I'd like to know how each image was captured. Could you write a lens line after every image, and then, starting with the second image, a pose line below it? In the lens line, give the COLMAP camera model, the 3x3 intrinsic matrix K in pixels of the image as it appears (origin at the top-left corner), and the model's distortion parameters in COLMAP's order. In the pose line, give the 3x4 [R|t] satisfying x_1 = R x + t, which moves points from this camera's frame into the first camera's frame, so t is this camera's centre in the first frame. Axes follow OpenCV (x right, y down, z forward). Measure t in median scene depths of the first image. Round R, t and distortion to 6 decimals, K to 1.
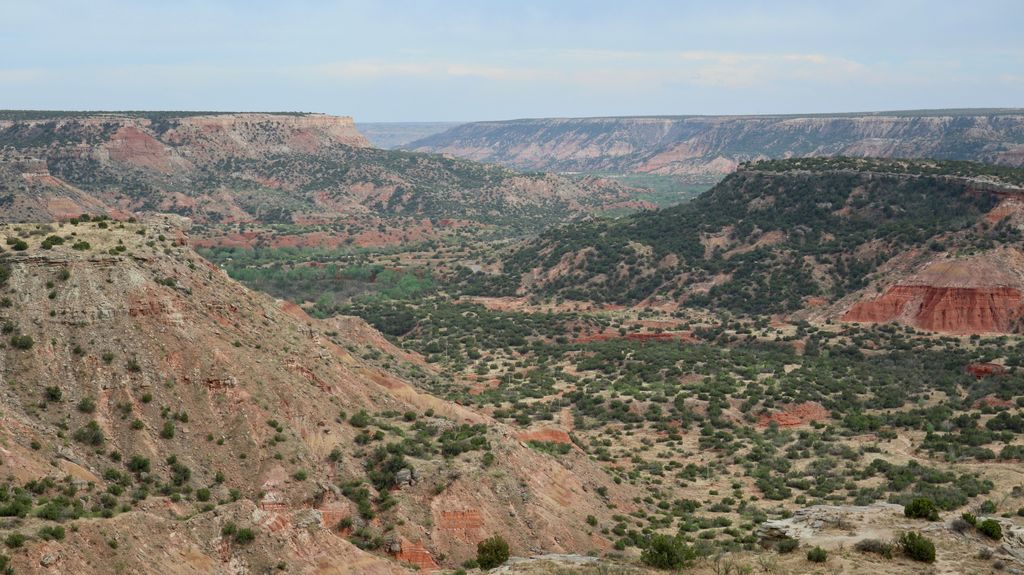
lens RADIAL K [[2061.7, 0, 537.7], [0, 2061.7, 285.7], [0, 0, 1]] dist [0.000933, 0.000000]
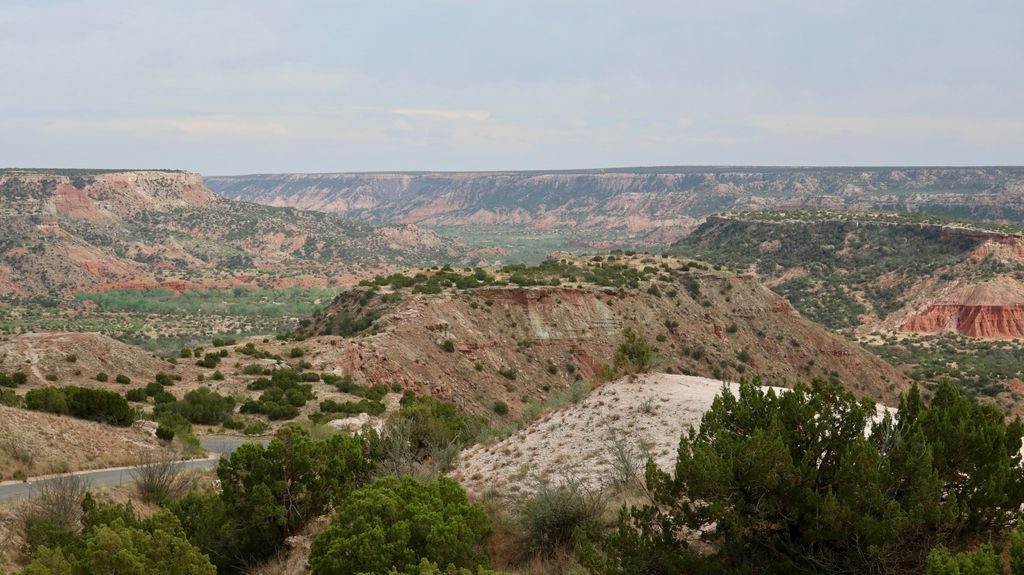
lens RADIAL K [[2061.7, 0, 514.2], [0, 2061.7, 281.3], [0, 0, 1]] dist [0.000933, 0.000000]
pose [[0.979650, -0.008972, 0.200512, -0.176112], [0.014558, 0.999545, -0.026401, 0.007499], [-0.200184, 0.028783, 0.979335, -0.119385]]
